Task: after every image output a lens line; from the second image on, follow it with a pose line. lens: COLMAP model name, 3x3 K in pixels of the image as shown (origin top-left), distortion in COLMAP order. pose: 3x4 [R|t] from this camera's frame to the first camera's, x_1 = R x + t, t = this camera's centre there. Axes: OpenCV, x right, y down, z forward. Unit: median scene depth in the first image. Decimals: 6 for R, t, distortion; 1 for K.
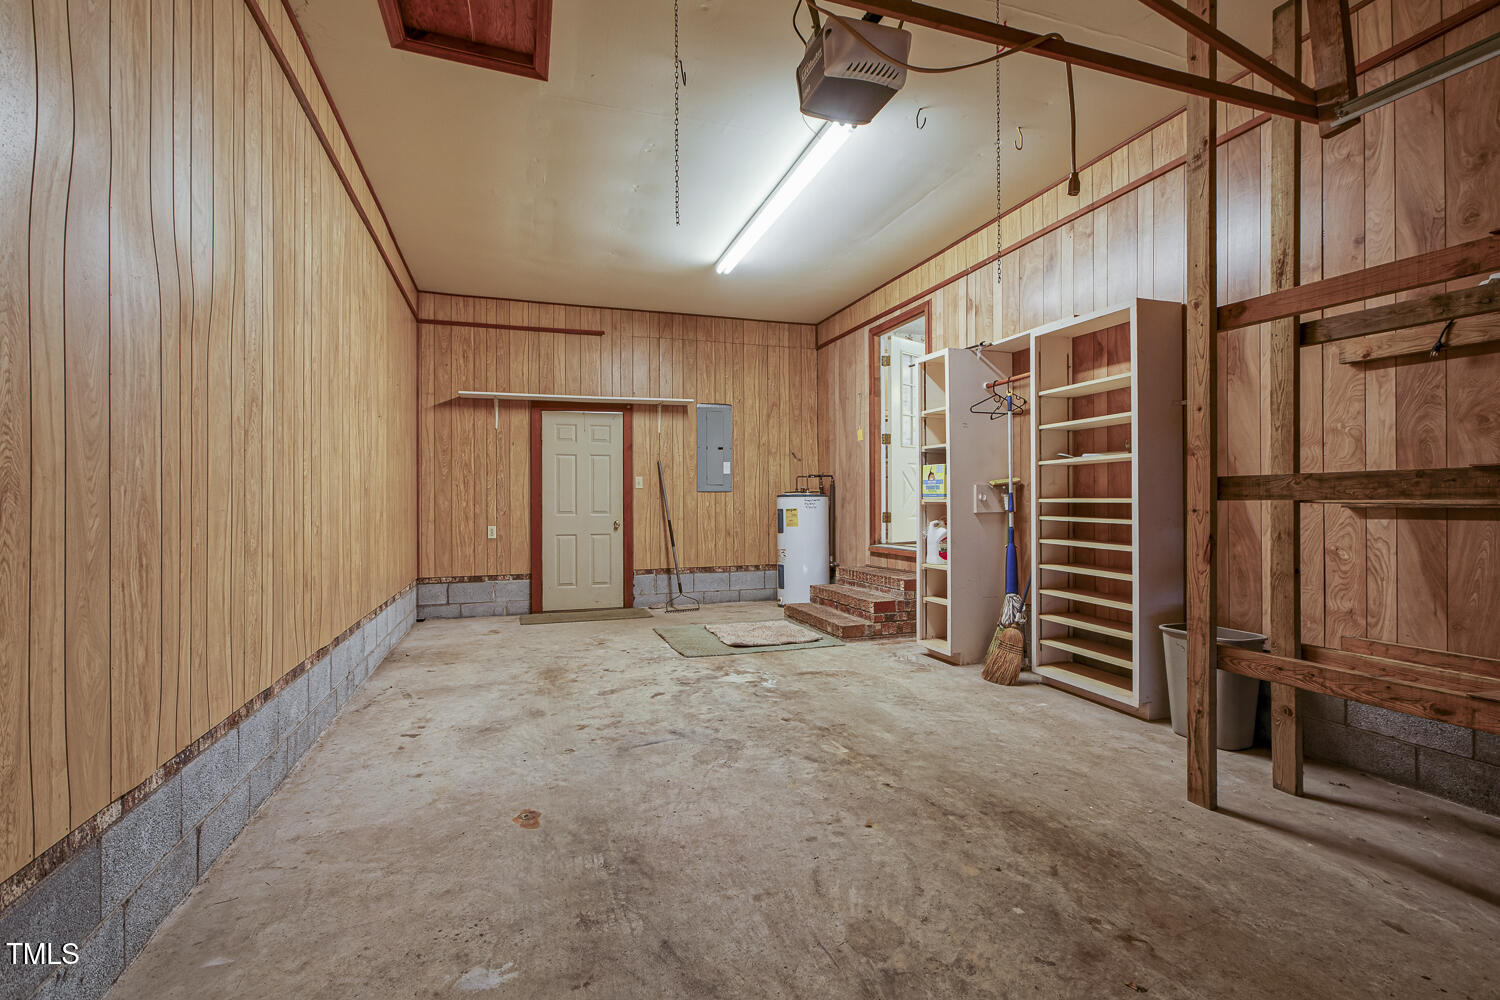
lens RADIAL K [[669.0, 0, 746.2], [0, 669.0, 499.4], [0, 0, 1]] dist [-0.004898, 0.001038]
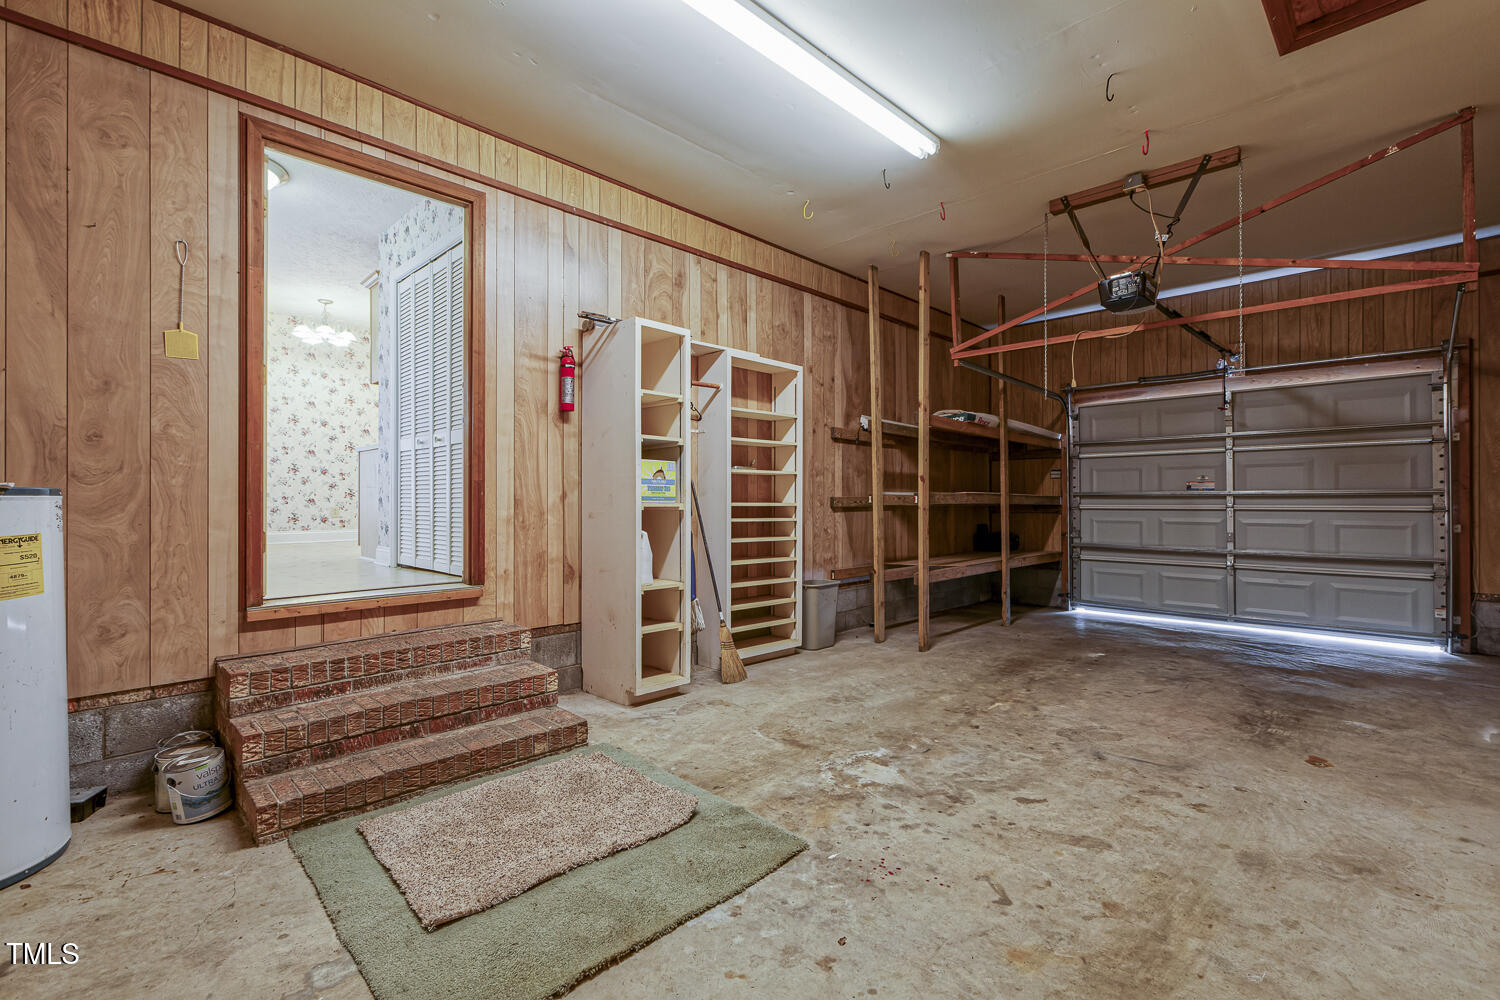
lens RADIAL K [[669.0, 0, 747.5], [0, 669.0, 499.3], [0, 0, 1]] dist [-0.004898, 0.001038]
pose [[-0.439433, 0.009330, 0.898227, -0.662632], [0.001525, 0.999952, -0.009640, 0.004231], [-0.898274, -0.002866, -0.439426, 1.694425]]
